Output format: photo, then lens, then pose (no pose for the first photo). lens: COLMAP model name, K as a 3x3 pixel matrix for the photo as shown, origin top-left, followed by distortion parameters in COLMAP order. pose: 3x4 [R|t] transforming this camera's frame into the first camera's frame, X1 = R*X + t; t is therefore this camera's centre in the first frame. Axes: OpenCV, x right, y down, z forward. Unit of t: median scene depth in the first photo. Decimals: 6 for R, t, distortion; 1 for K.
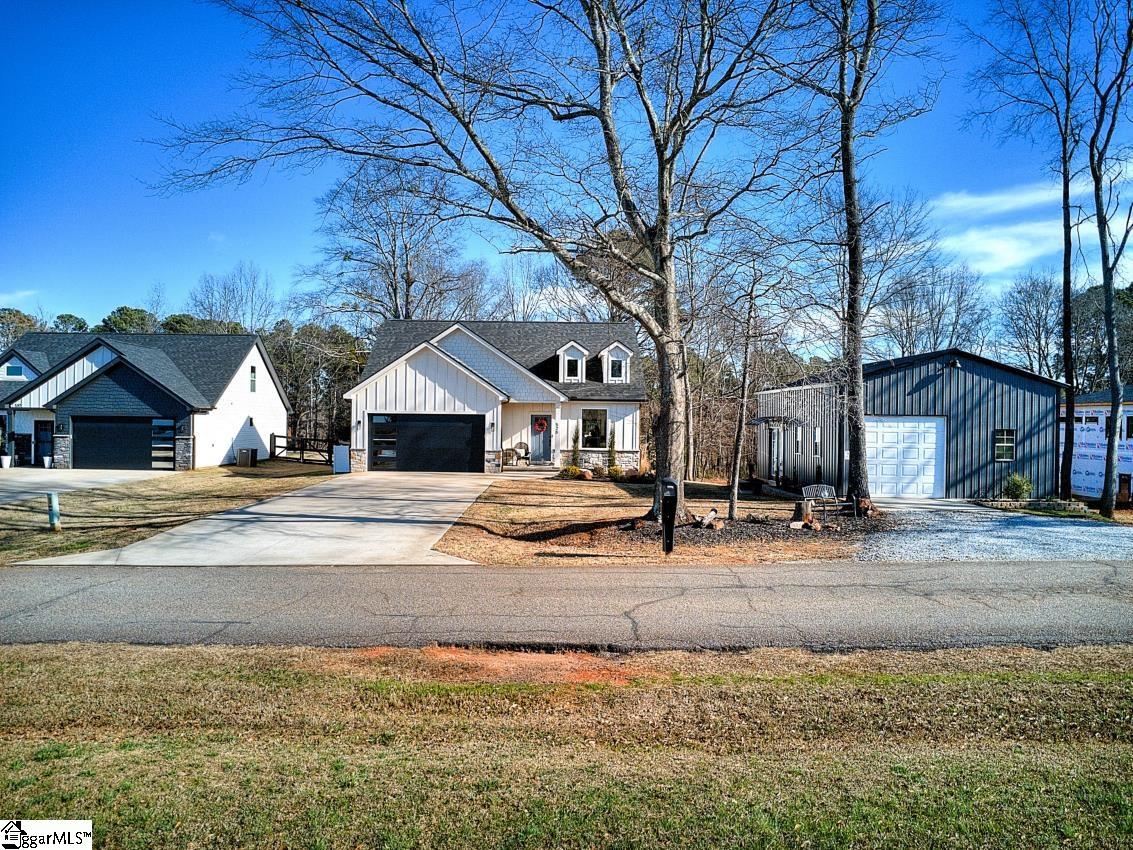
lens RADIAL K [[800.3, 0, 566.6], [0, 800.3, 426.5], [0, 0, 1]] dist [-0.027264, -0.008716]
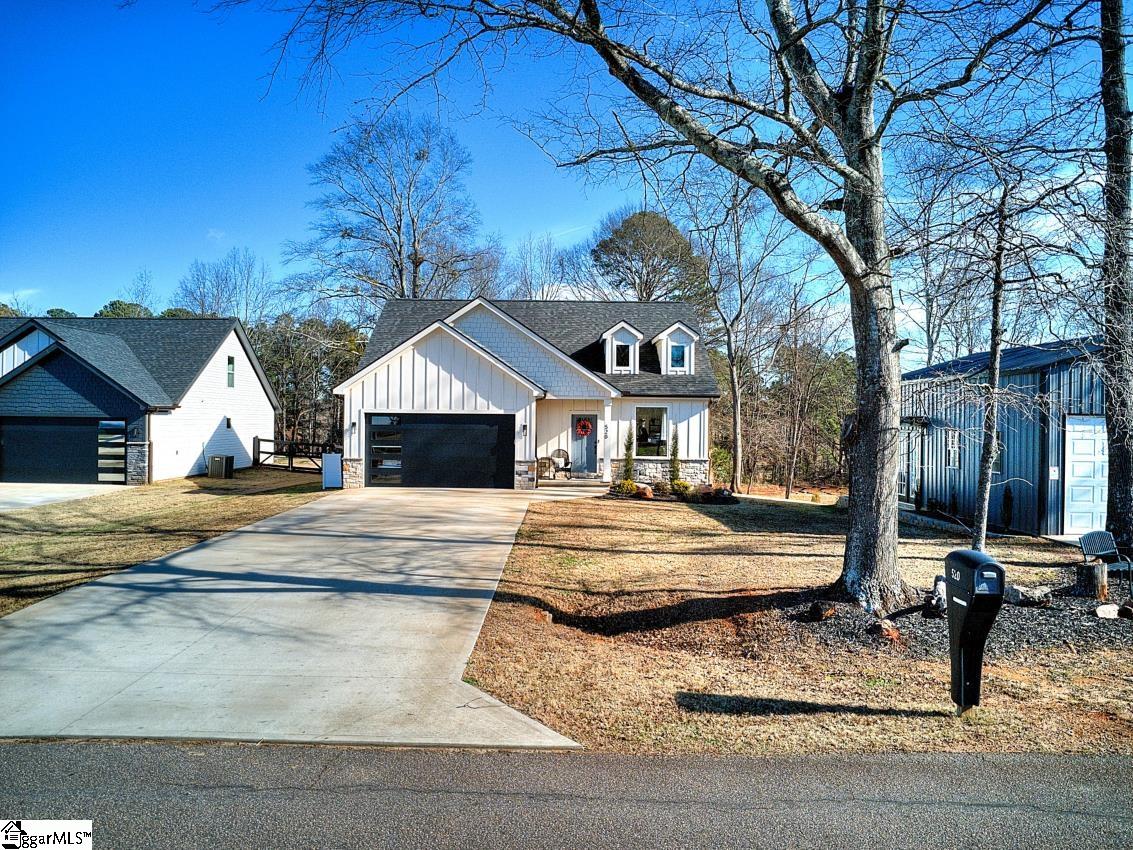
lens RADIAL K [[800.3, 0, 564.3], [0, 800.3, 424.1], [0, 0, 1]] dist [-0.027264, -0.008716]
pose [[0.999934, -0.001075, -0.011425, -0.042483], [0.001059, 0.999998, -0.001374, -0.004118], [0.011427, 0.001362, 0.999934, 0.208880]]
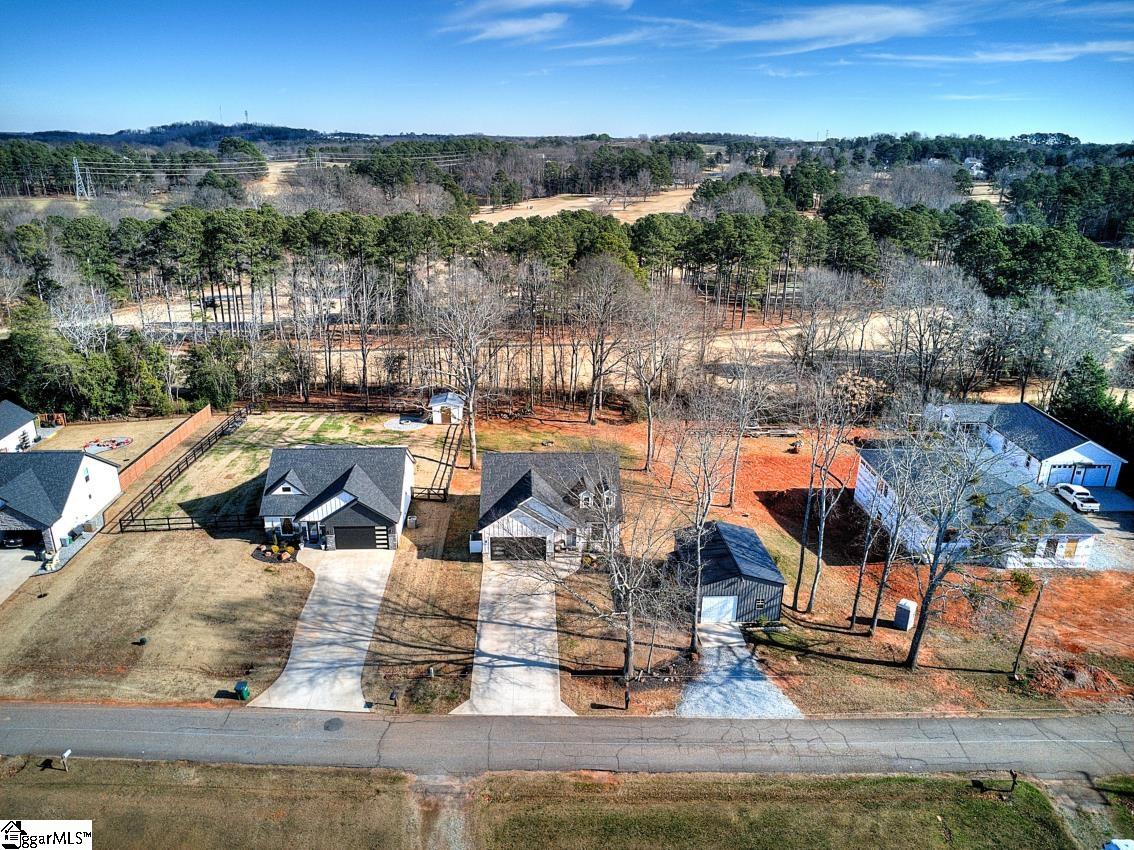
lens RADIAL K [[801.0, 0, 567.0], [0, 801.0, 423.9], [0, 0, 1]] dist [-0.027264, -0.008716]
pose [[0.999502, -0.008995, 0.030243, -0.101968], [-0.001536, 0.943489, 0.331399, -0.933431], [-0.031515, -0.331281, 0.943006, -0.832153]]
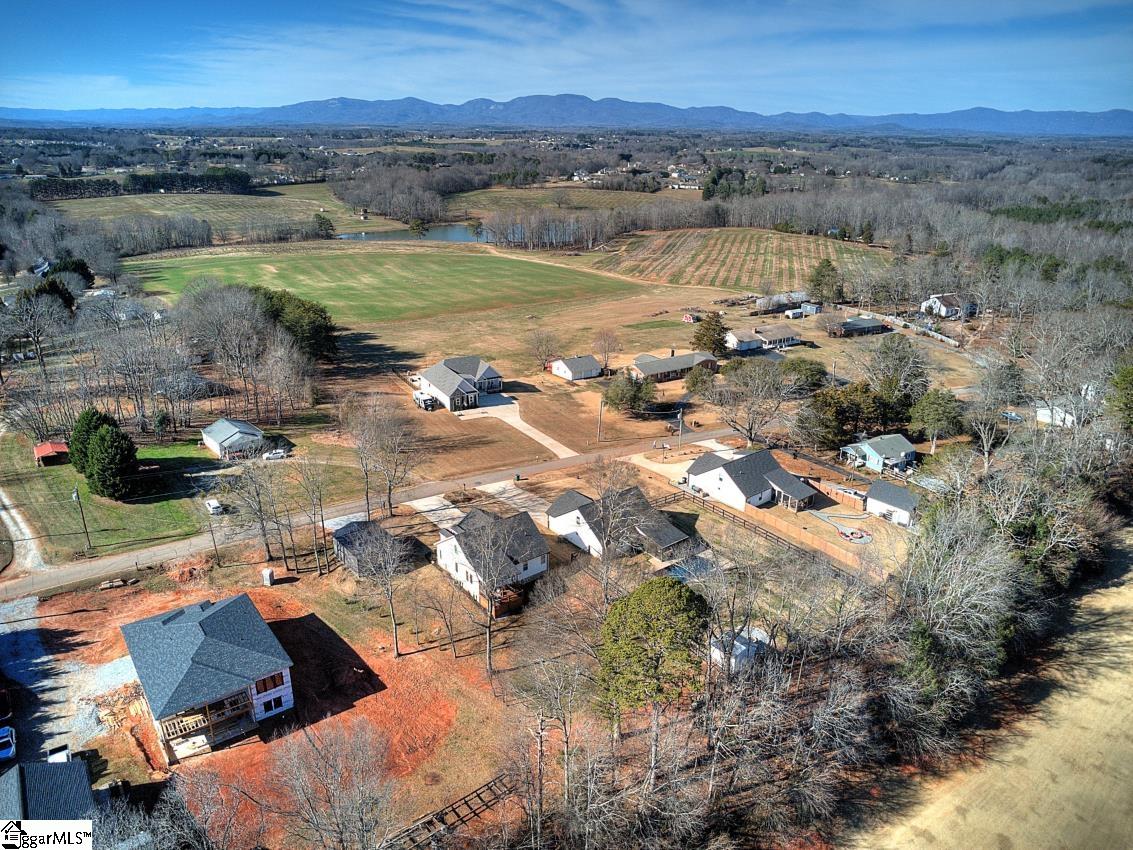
lens RADIAL K [[800.3, 0, 564.2], [0, 800.3, 420.8], [0, 0, 1]] dist [-0.027264, -0.008716]
pose [[-0.796067, 0.195230, -0.572855, 1.445995], [-0.009015, 0.942611, 0.333771, -1.620074], [0.605141, 0.270869, -0.748622, 3.579922]]
